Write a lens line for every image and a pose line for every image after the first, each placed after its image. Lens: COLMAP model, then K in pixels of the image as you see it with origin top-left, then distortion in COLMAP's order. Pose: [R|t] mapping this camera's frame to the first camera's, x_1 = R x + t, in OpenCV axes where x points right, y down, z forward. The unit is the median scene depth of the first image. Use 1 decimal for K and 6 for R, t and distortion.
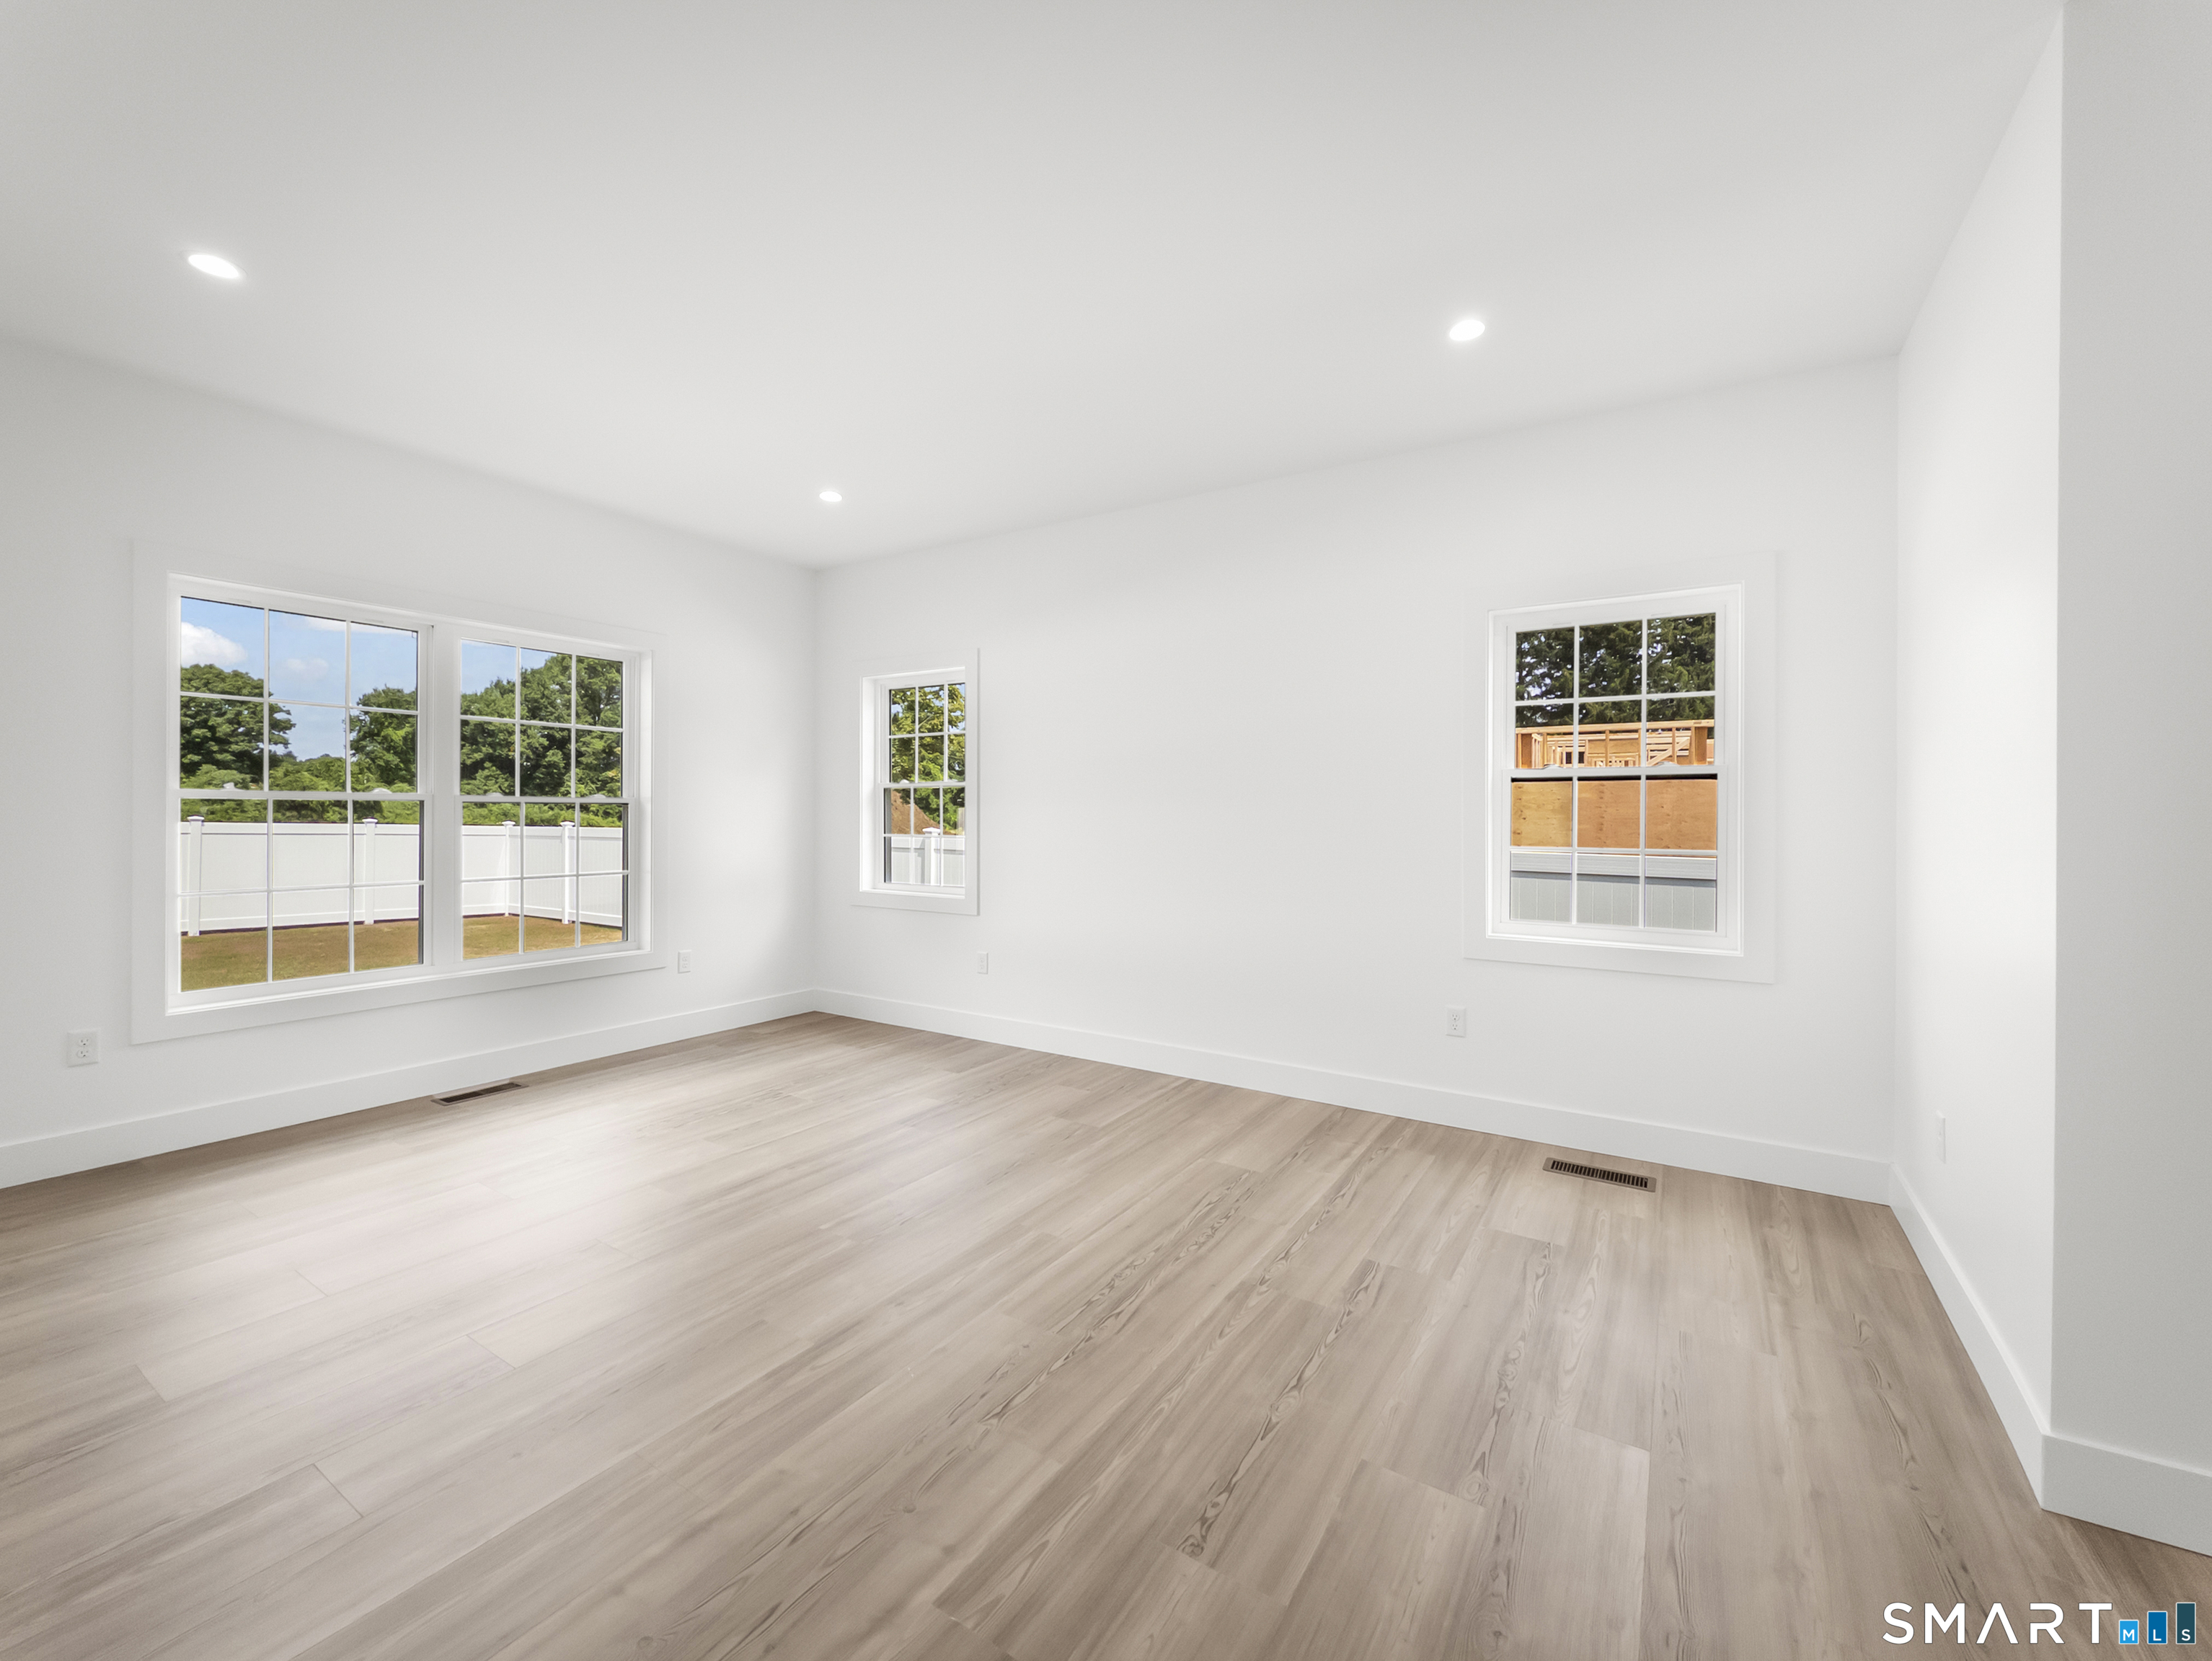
lens RADIAL K [[895.5, 0, 1103.7], [0, 895.5, 820.0], [0, 0, 1]] dist [0.000465, 0.000053]
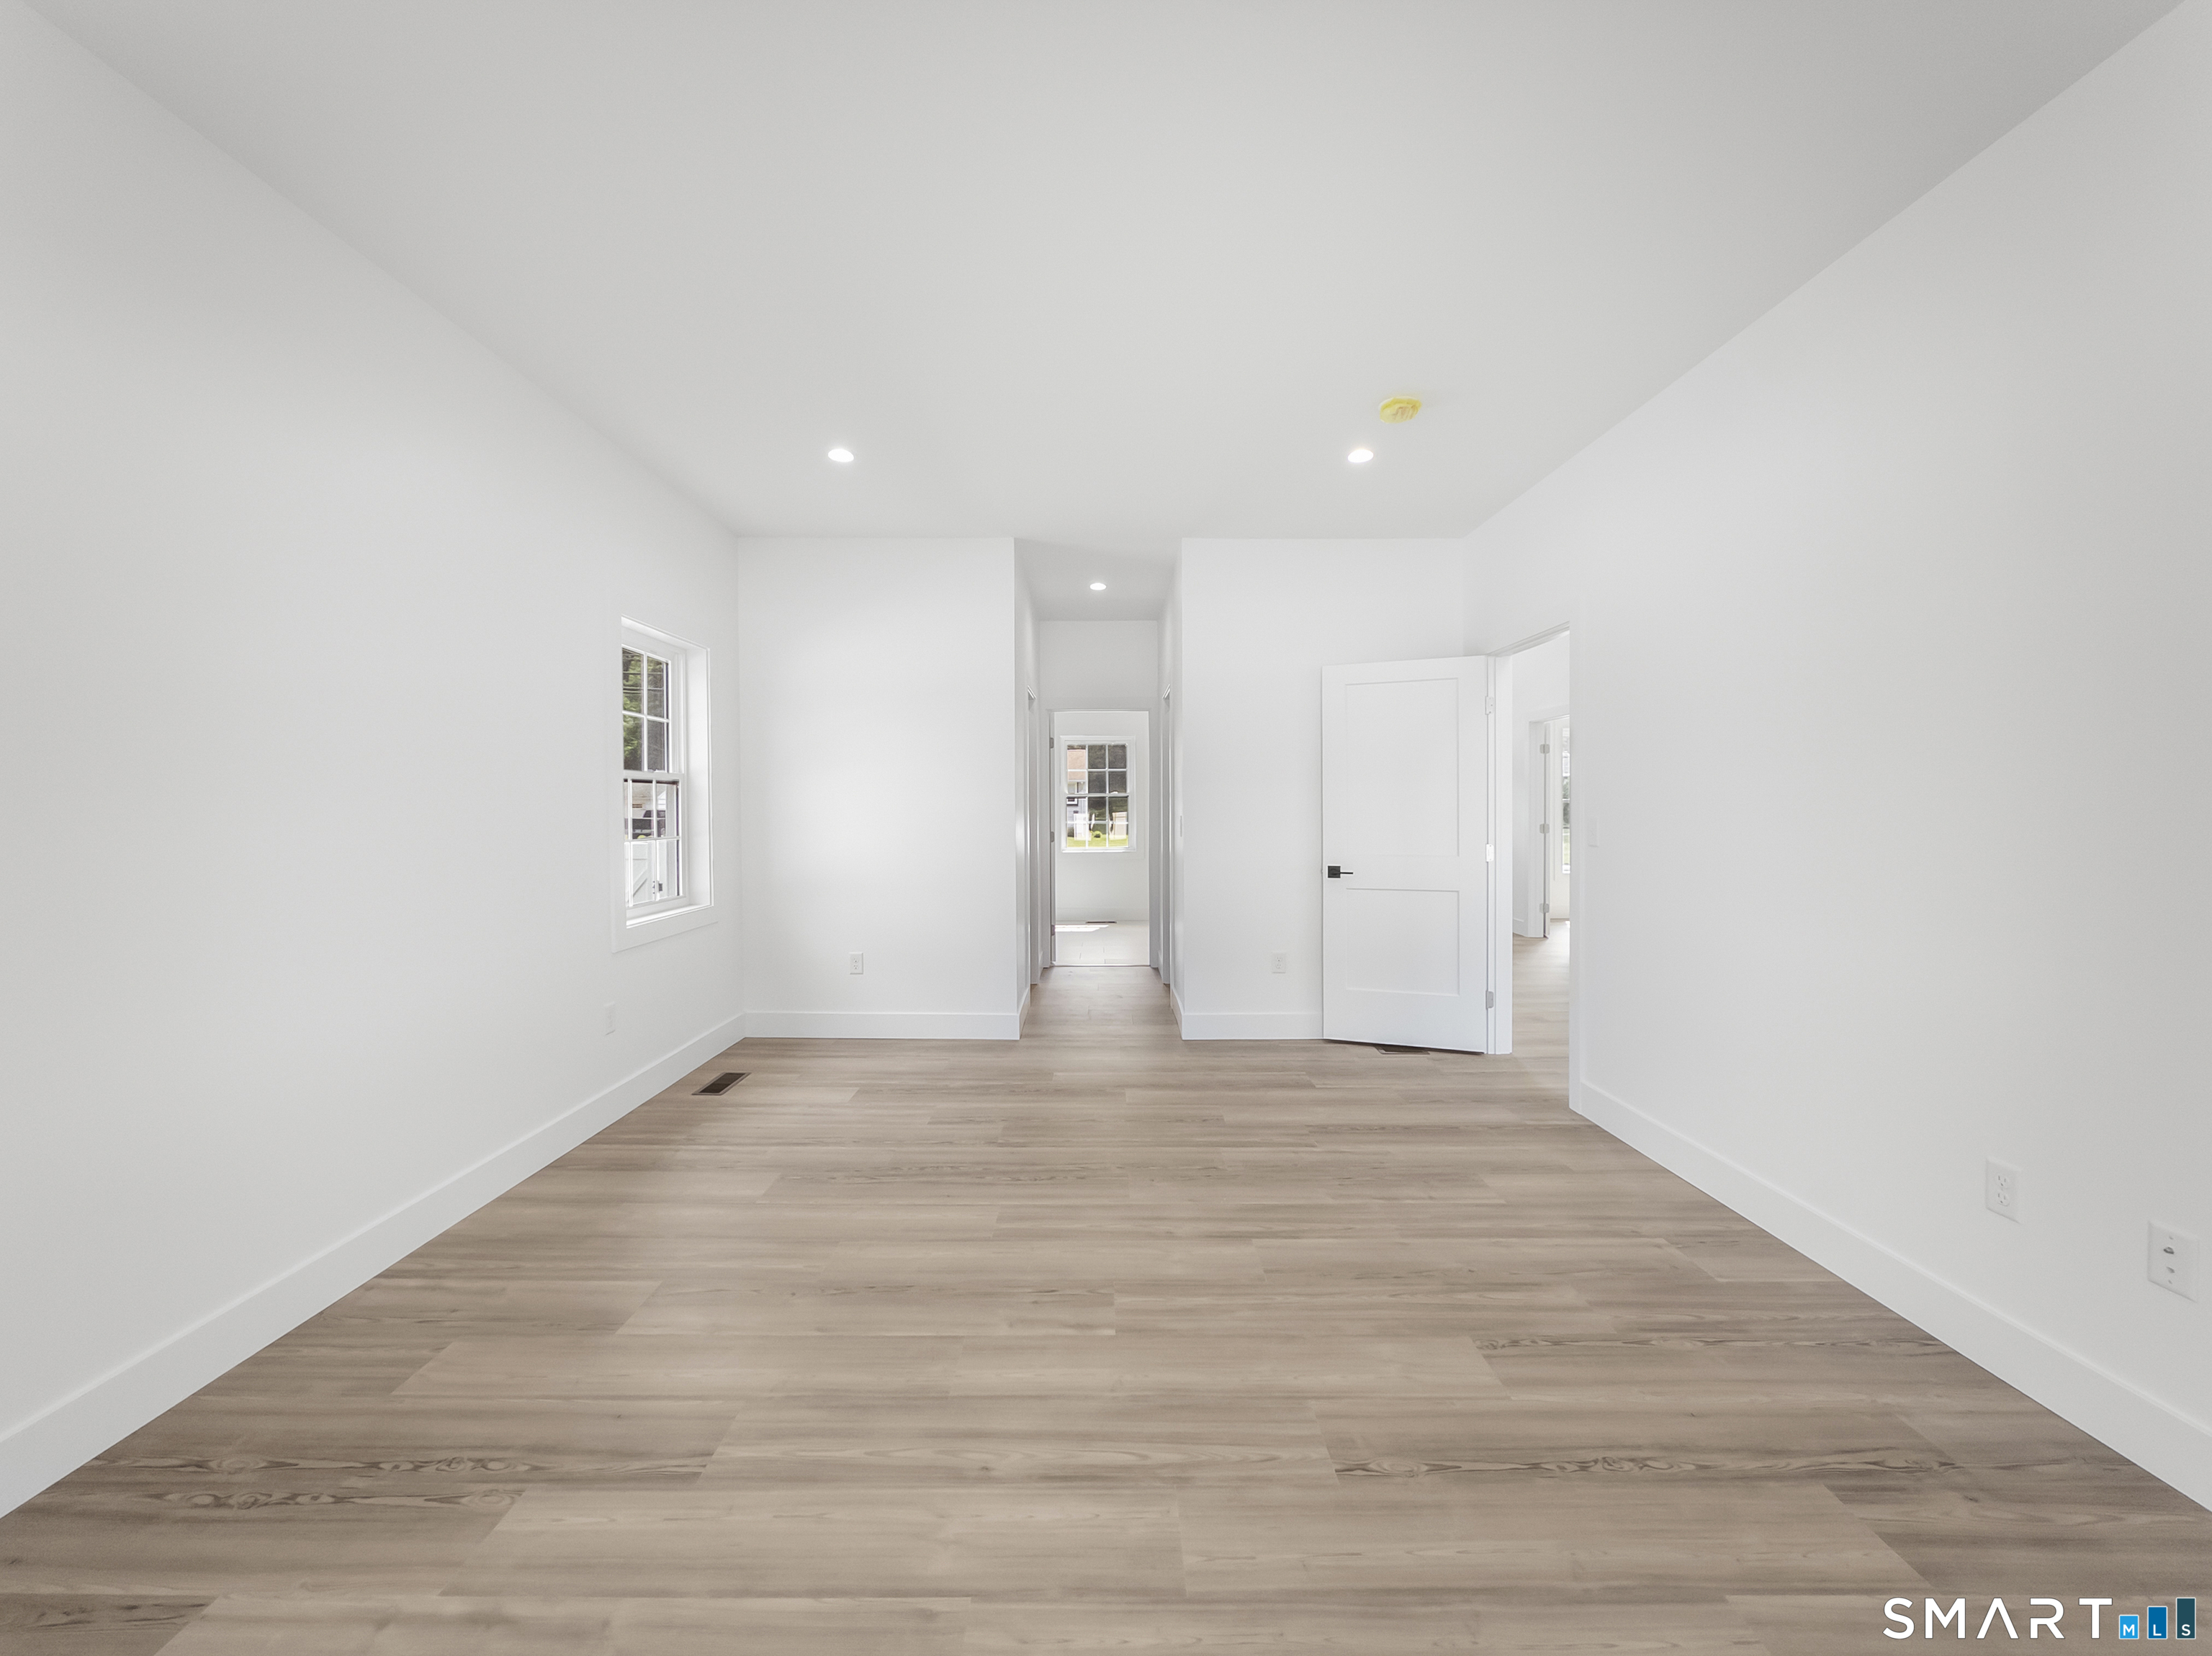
lens RADIAL K [[895.5, 0, 1103.7], [0, 895.5, 817.5], [0, 0, 1]] dist [0.000465, 0.000053]
pose [[-0.535850, -0.014569, 0.844188, -0.980870], [0.003096, 0.999810, 0.019220, -0.015572], [-0.844308, 0.012912, -0.535703, 1.436867]]
